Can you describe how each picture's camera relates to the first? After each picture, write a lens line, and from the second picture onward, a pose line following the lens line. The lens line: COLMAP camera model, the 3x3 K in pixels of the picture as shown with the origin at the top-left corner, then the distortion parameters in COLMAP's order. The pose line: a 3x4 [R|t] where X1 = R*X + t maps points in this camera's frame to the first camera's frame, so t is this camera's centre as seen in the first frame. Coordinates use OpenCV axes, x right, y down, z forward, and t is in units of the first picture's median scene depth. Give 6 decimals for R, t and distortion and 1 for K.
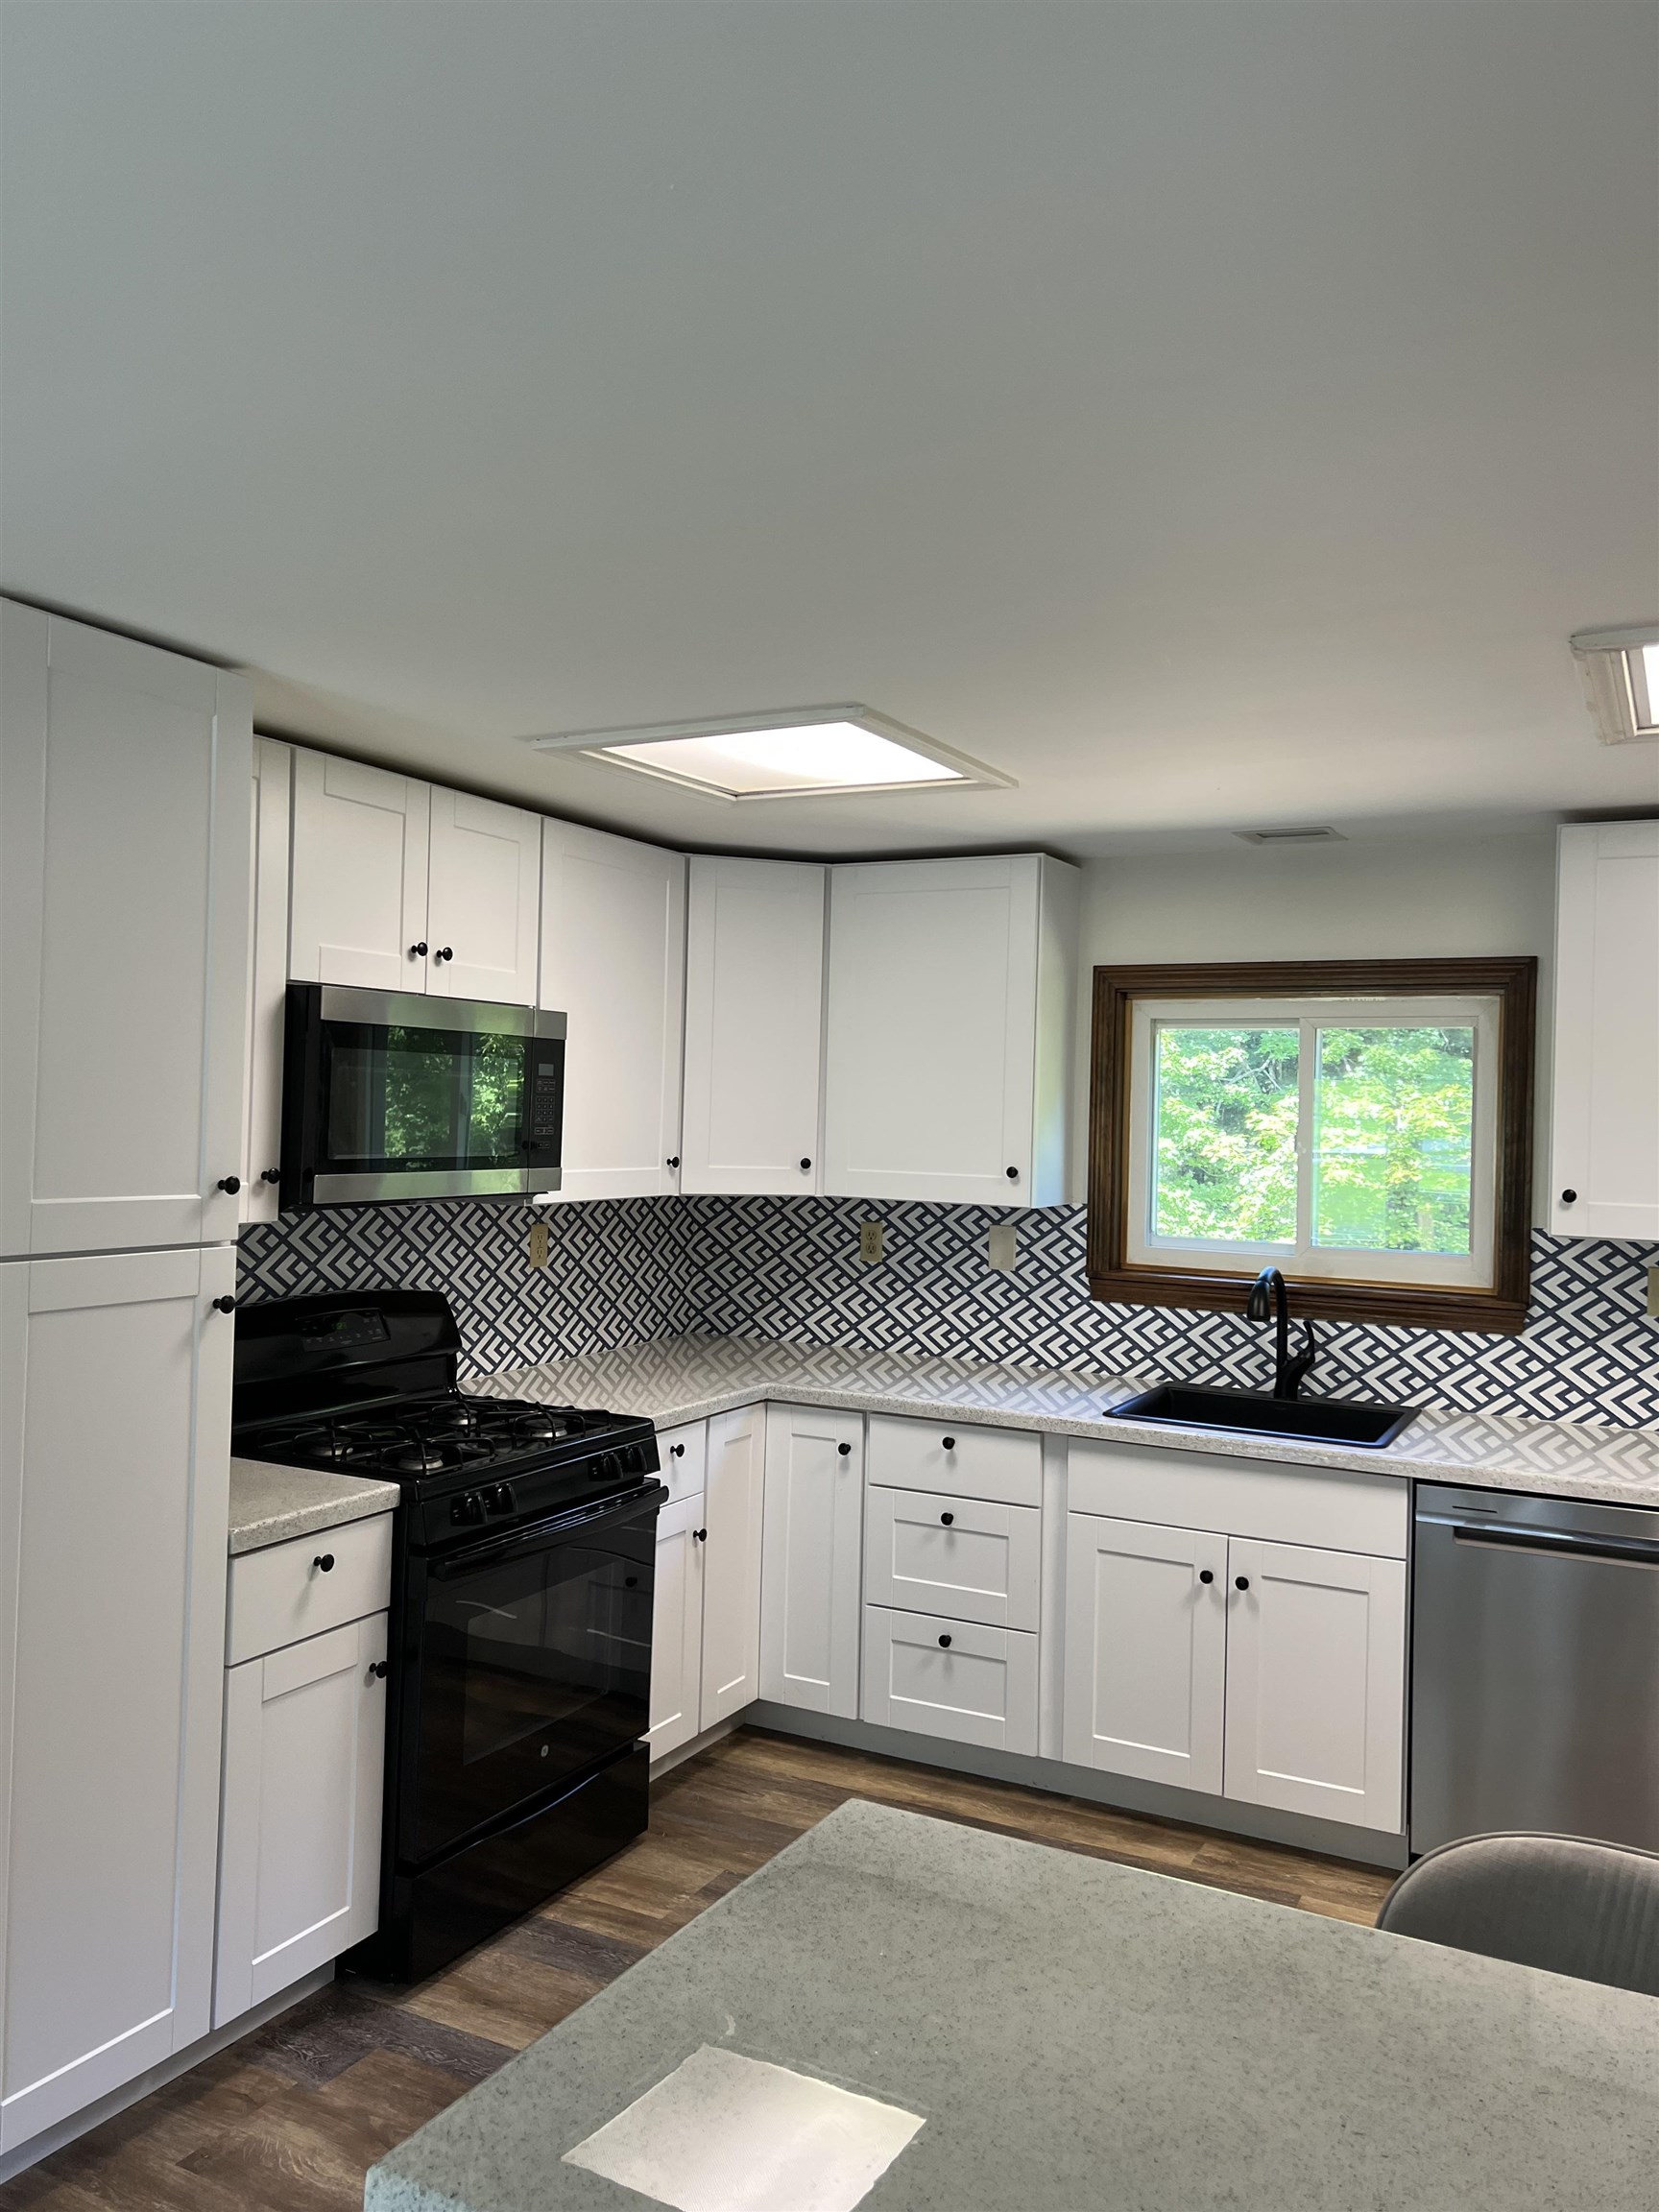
lens RADIAL K [[1707.3, 0, 839.5], [0, 1707.3, 1080.9], [0, 0, 1]] dist [0.074439, -0.135293]
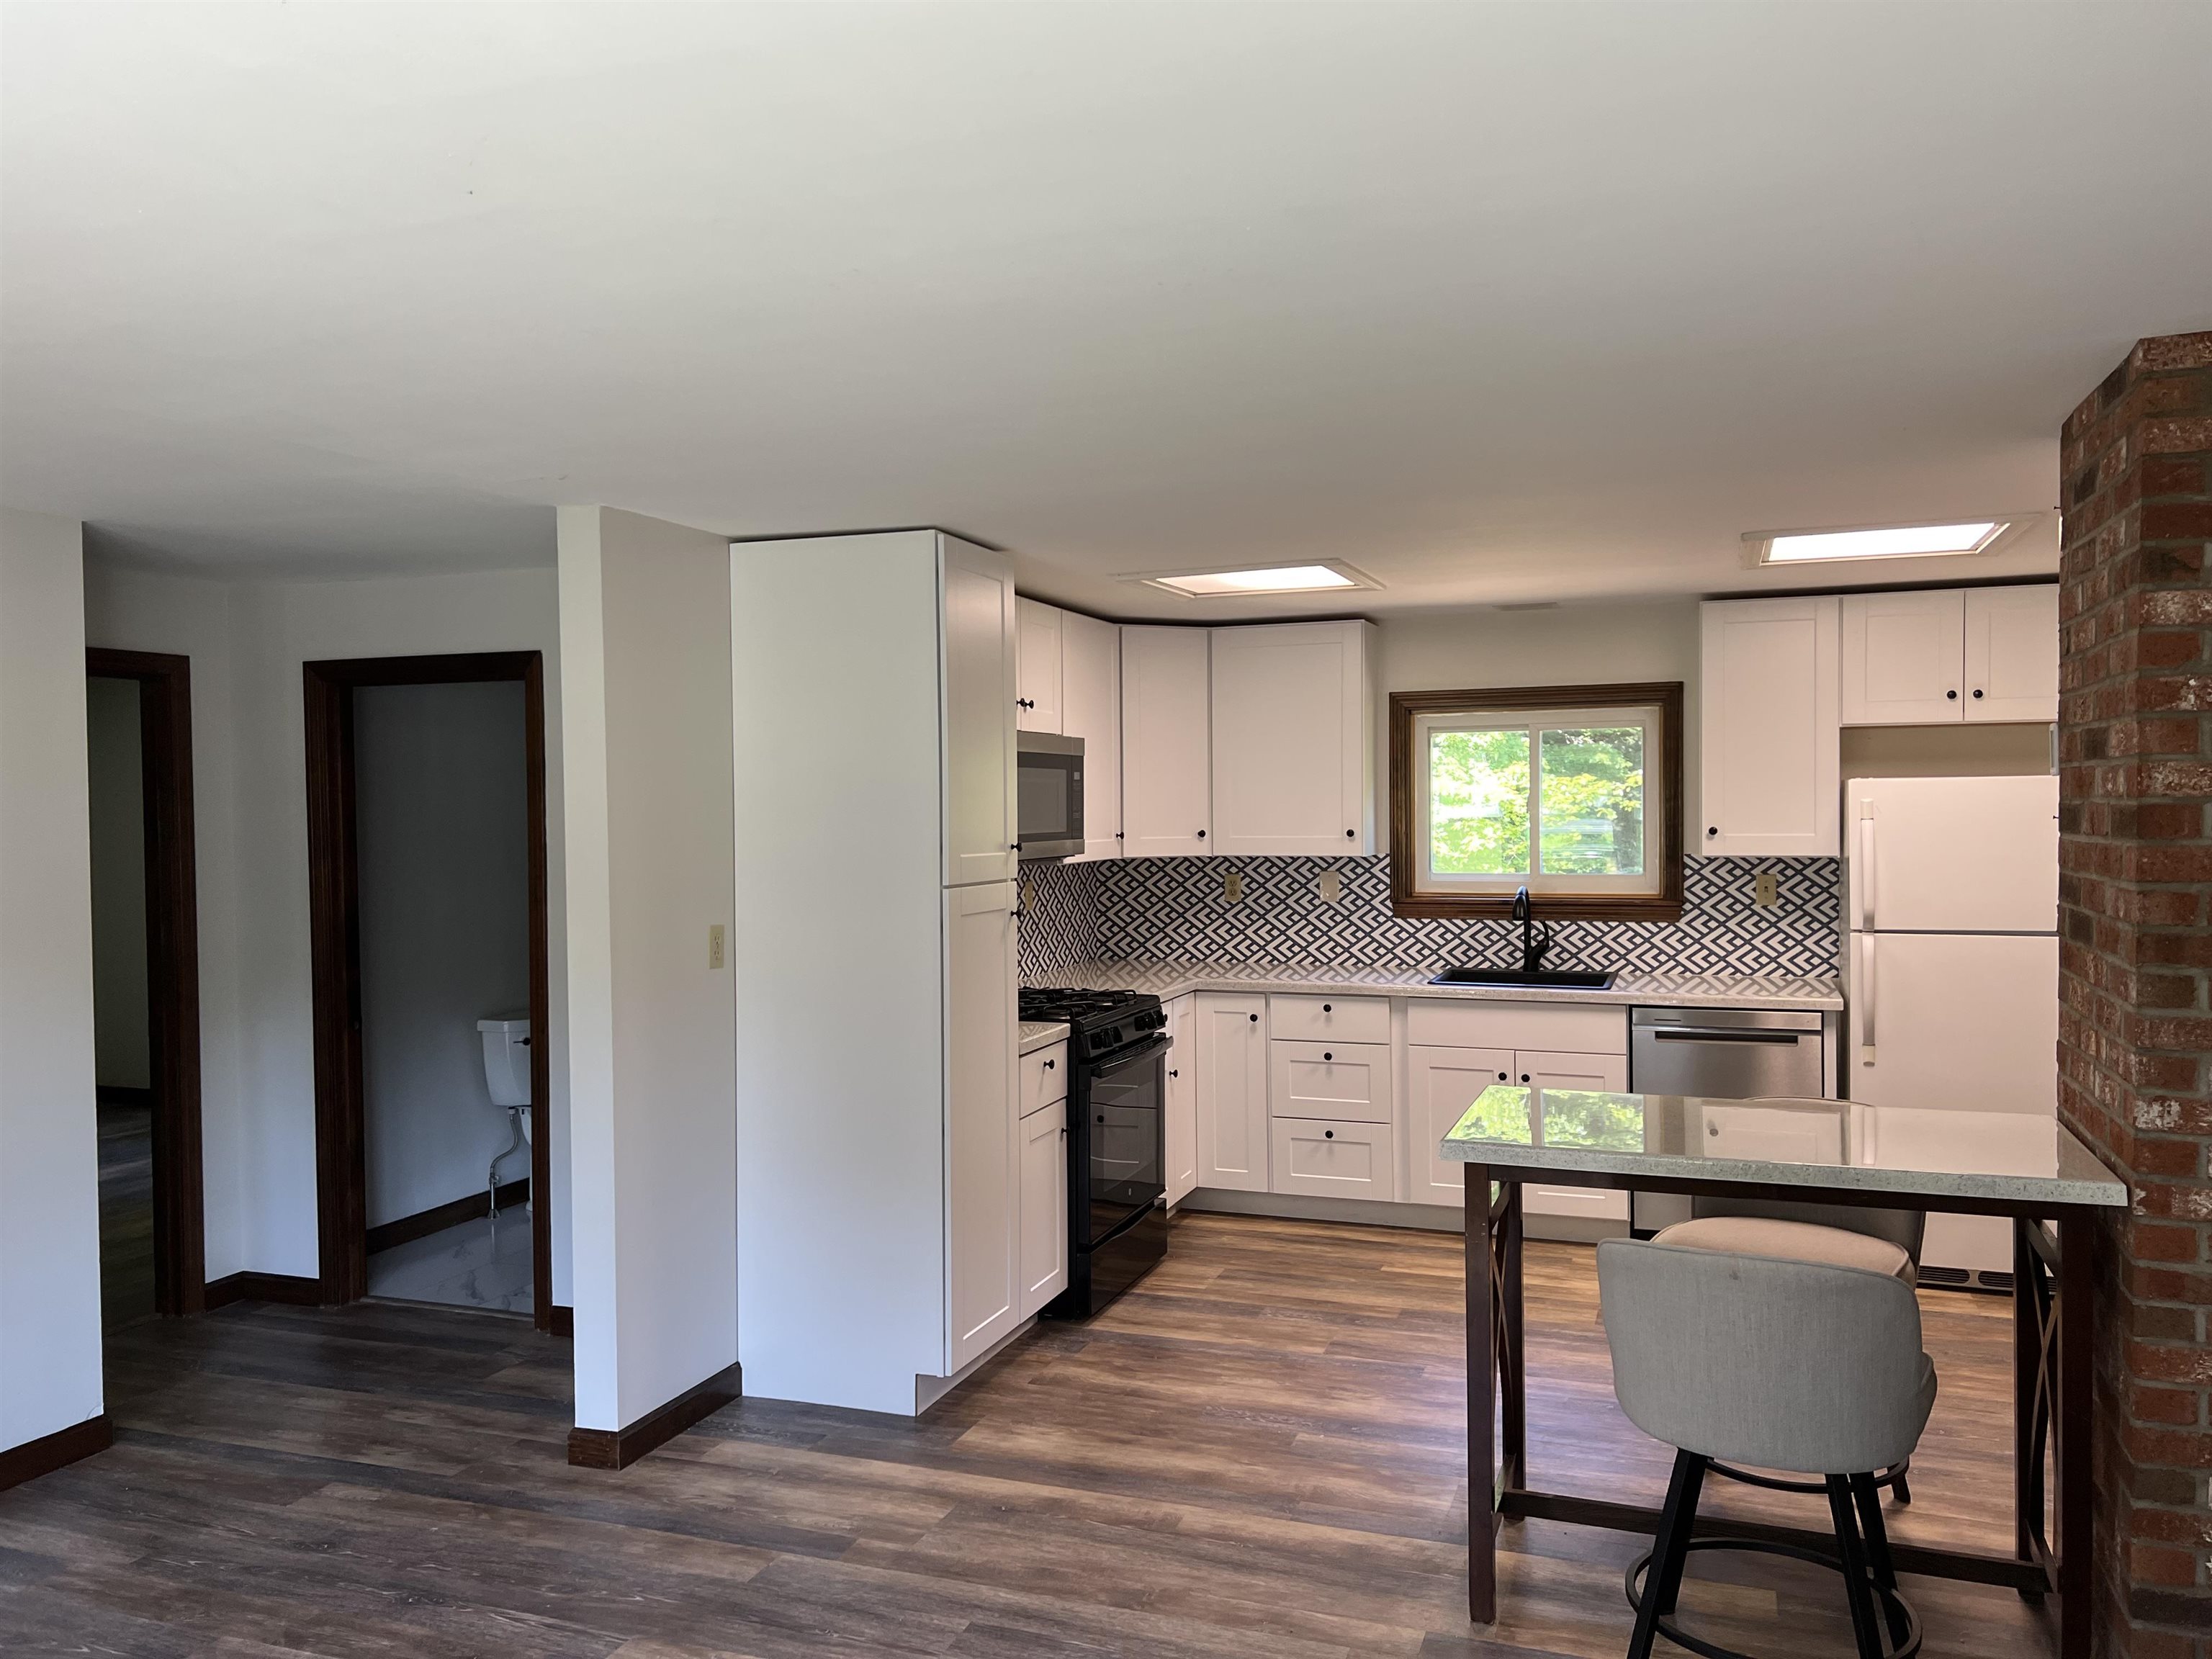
lens RADIAL K [[1707.3, 0, 1089.2], [0, 1707.3, 830.7], [0, 0, 1]] dist [0.074439, -0.135293]
pose [[0.992787, -0.038669, 0.113483, -0.307337], [0.034942, 0.998788, 0.034652, -0.009160], [-0.114685, -0.030436, 0.992936, -0.485356]]
